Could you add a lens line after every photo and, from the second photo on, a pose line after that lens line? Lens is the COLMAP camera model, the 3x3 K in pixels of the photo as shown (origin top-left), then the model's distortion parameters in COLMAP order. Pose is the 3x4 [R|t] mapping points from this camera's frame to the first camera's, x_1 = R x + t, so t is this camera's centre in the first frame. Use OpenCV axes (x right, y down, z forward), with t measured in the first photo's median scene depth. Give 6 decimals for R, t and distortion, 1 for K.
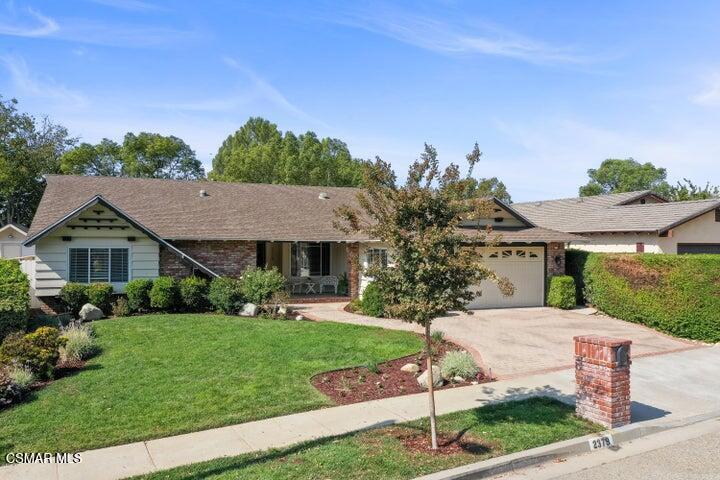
lens RADIAL K [[569.8, 0, 360.0], [0, 569.8, 240.0], [0, 0, 1]] dist [0.015004, 0.003134]
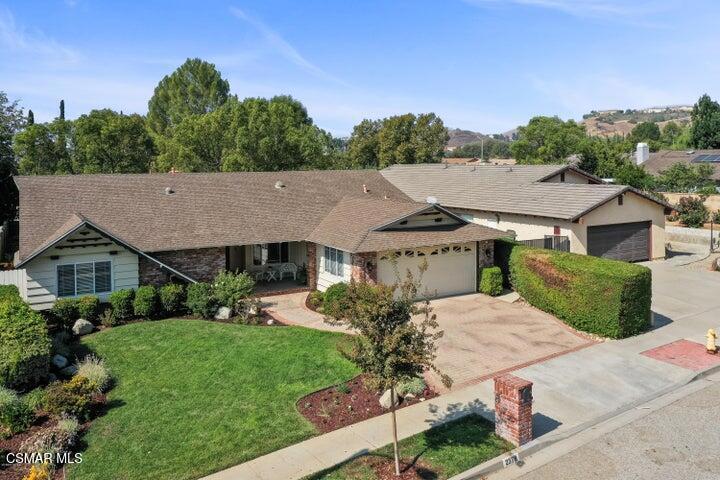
lens RADIAL K [[586.5, 0, 361.2], [0, 586.5, 177.8], [0, 0, 1]] dist [0.011021, -0.000916]
pose [[0.993698, -0.015342, 0.111038, -0.050248], [0.011453, 0.999301, 0.035575, -0.192052], [-0.111507, -0.034079, 0.993179, -0.188342]]
